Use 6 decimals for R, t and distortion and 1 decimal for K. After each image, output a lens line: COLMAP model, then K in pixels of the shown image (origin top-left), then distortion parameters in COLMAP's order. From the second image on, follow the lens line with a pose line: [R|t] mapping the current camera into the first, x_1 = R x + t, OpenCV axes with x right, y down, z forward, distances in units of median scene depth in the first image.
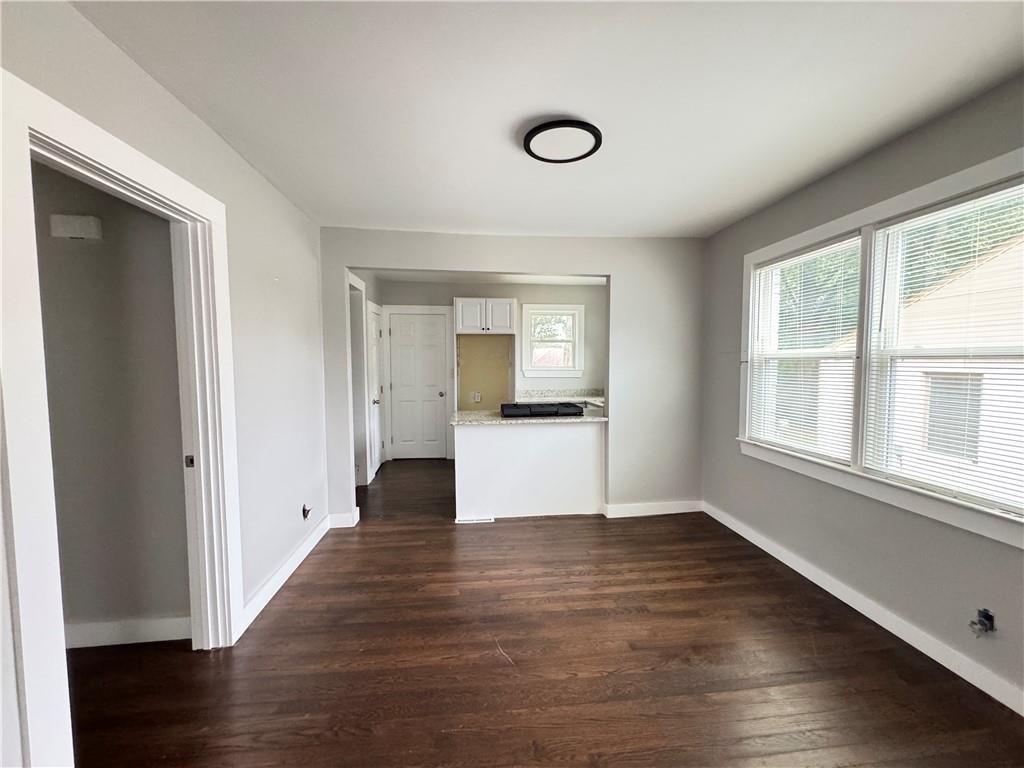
lens RADIAL K [[409.3, 0, 512.4], [0, 409.3, 386.9], [0, 0, 1]] dist [-0.000517, -0.000550]
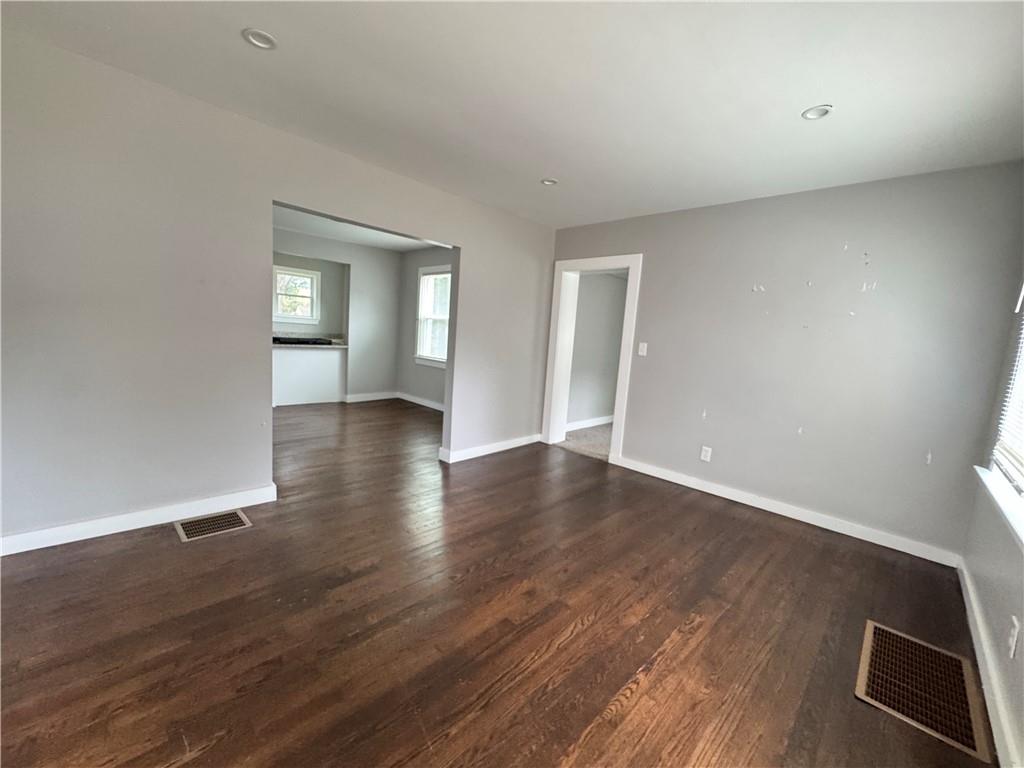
lens RADIAL K [[409.3, 0, 514.2], [0, 409.3, 385.1], [0, 0, 1]] dist [-0.000517, -0.000550]
pose [[0.768014, -0.019950, 0.640122, -0.350657], [-0.038081, 0.996324, 0.076740, 0.082129], [-0.639299, -0.083314, 0.764431, -0.827010]]
